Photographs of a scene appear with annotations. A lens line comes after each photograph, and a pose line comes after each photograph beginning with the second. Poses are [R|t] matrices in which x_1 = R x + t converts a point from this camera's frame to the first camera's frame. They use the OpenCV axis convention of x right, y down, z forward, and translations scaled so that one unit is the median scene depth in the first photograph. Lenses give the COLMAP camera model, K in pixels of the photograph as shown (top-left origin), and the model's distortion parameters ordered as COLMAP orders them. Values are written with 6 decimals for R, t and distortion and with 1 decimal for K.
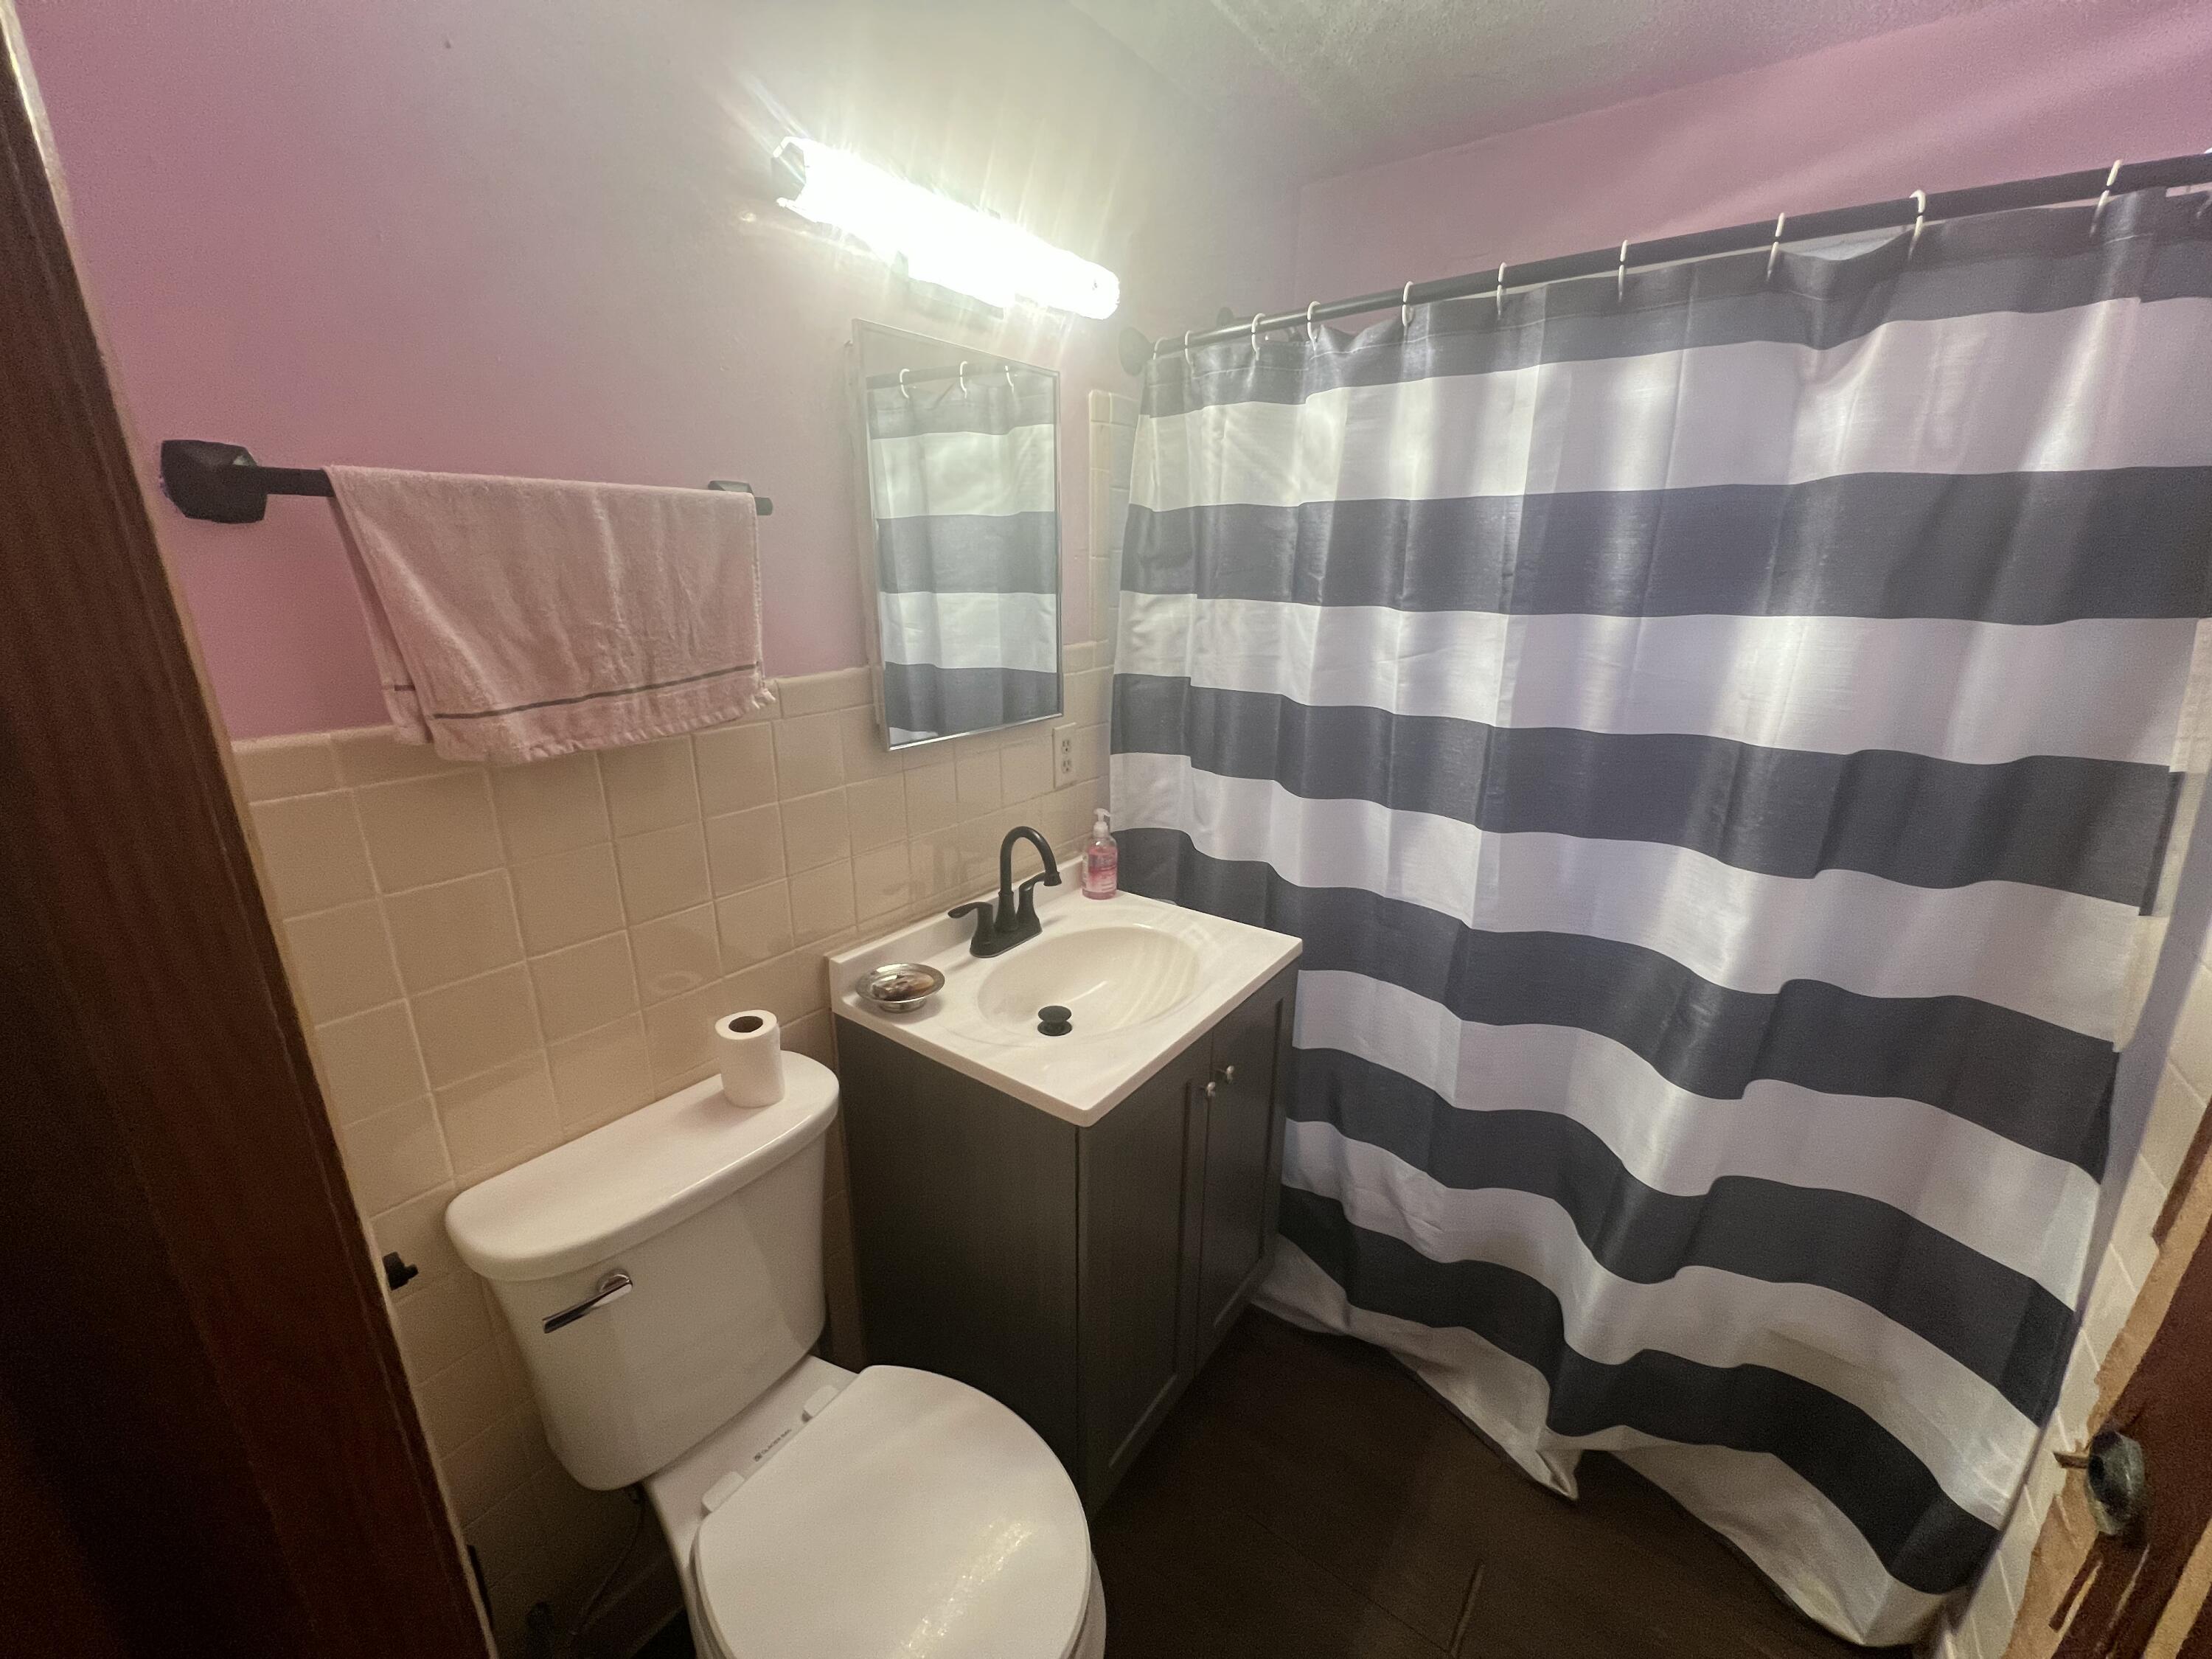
lens RADIAL K [[885.6, 0, 1119.8], [0, 885.6, 833.1], [0, 0, 1]] dist [0.001414, 0.000768]
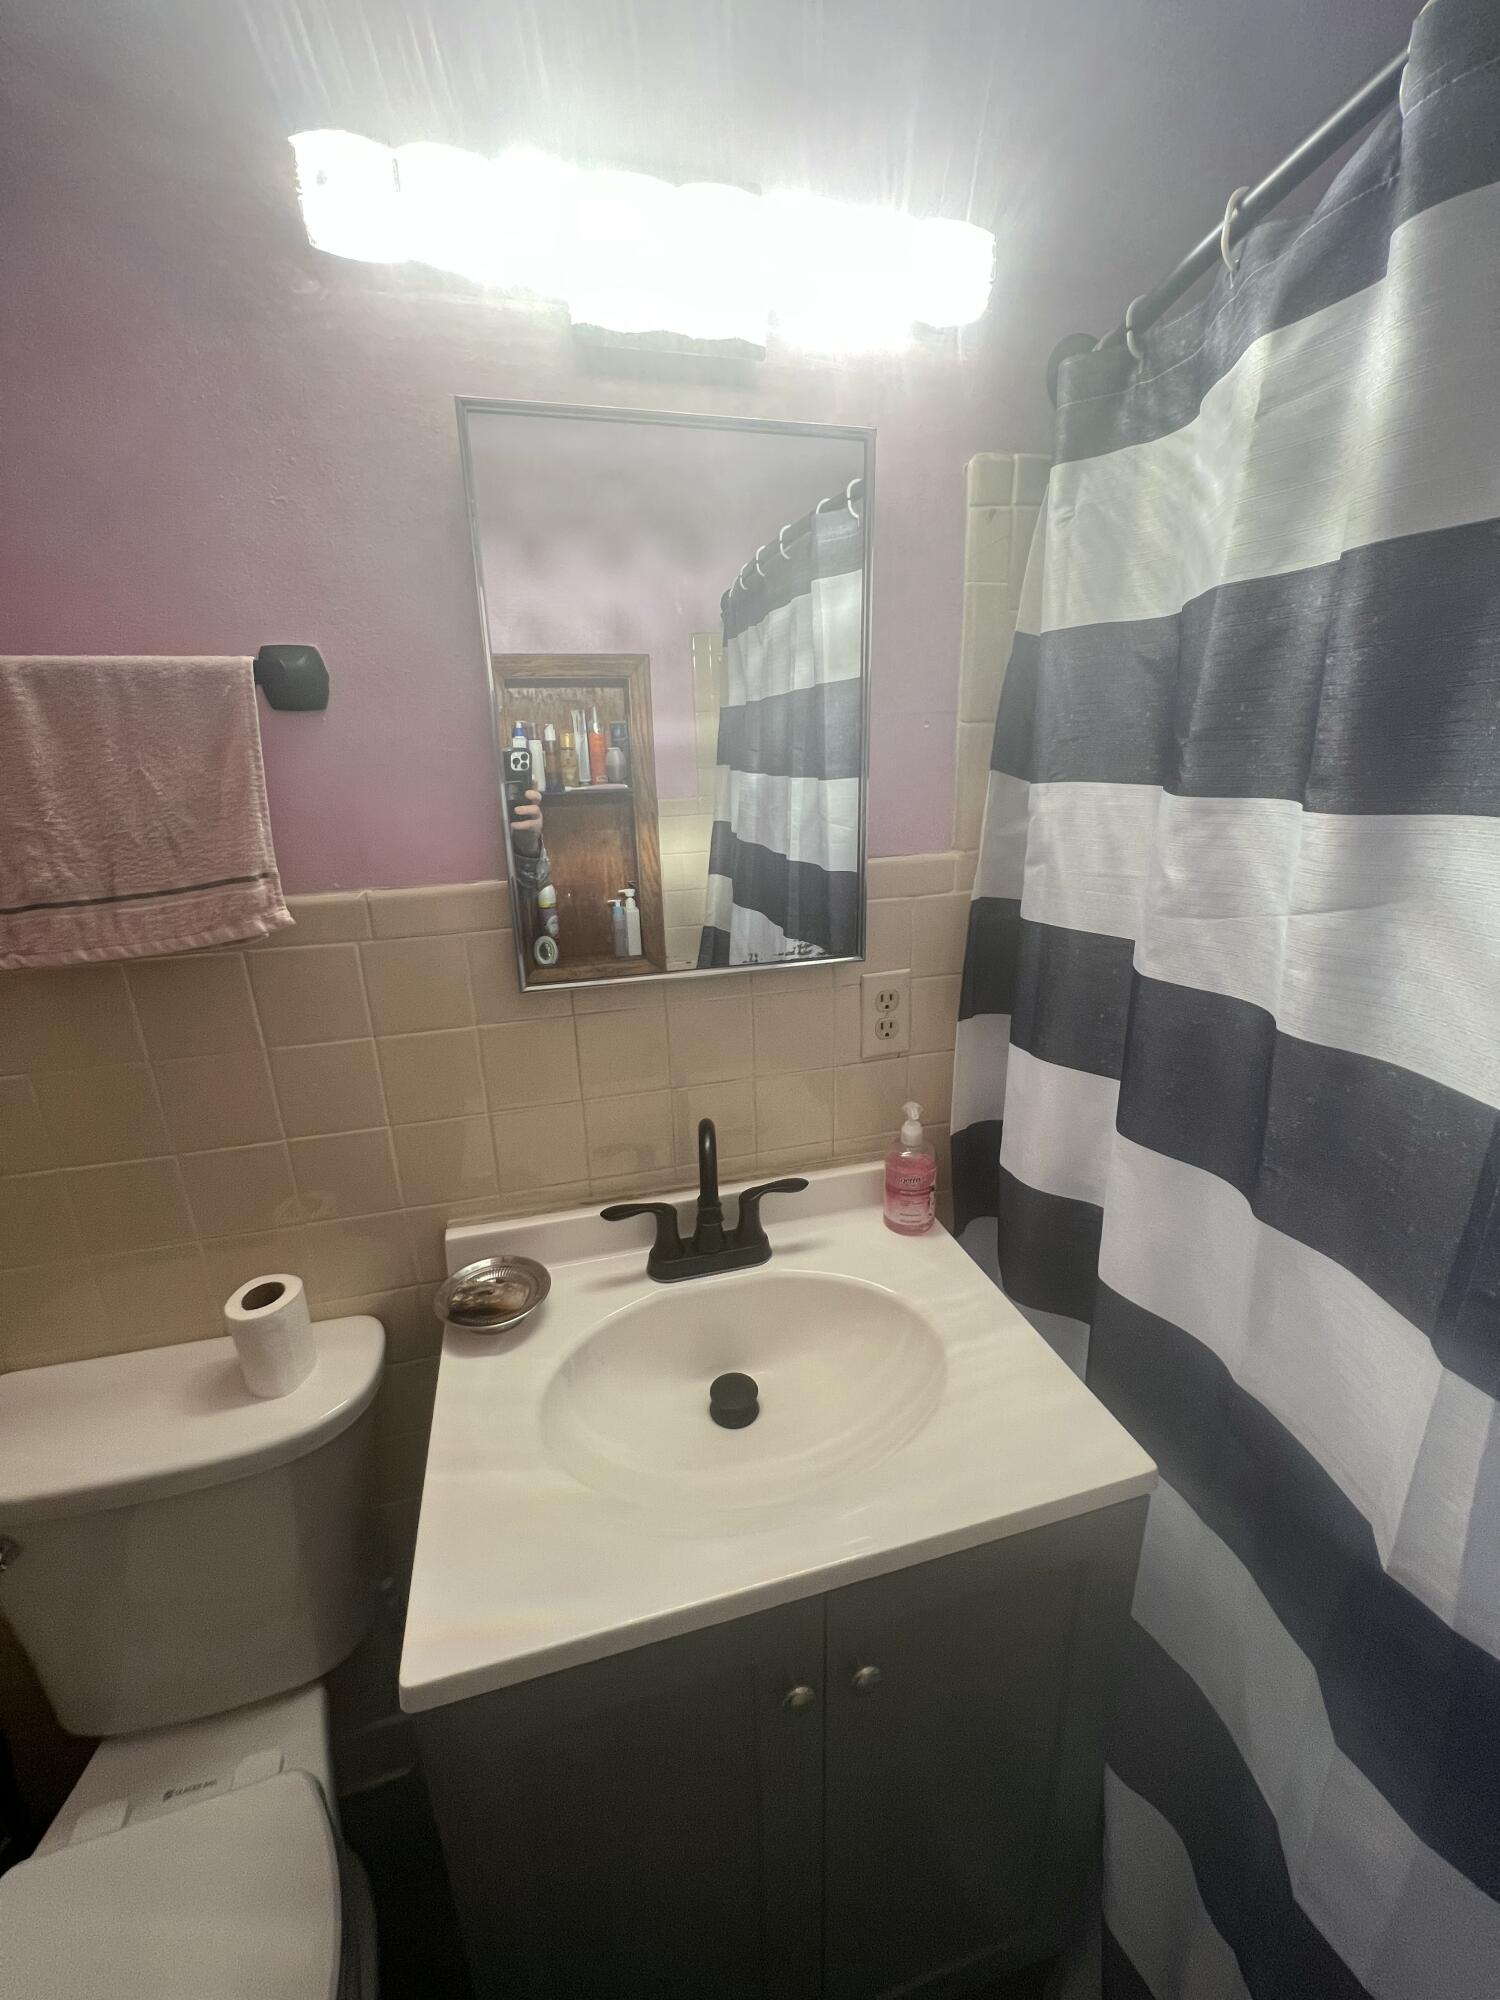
lens RADIAL K [[800.7, 0, 759.5], [0, 800.7, 1001.7], [0, 0, 1]] dist [0.001414, 0.000768]
pose [[0.770985, 0.163769, -0.615436, 0.329332], [-0.157138, 0.985411, 0.065366, -0.165270], [0.617163, 0.046313, 0.785471, 0.602581]]
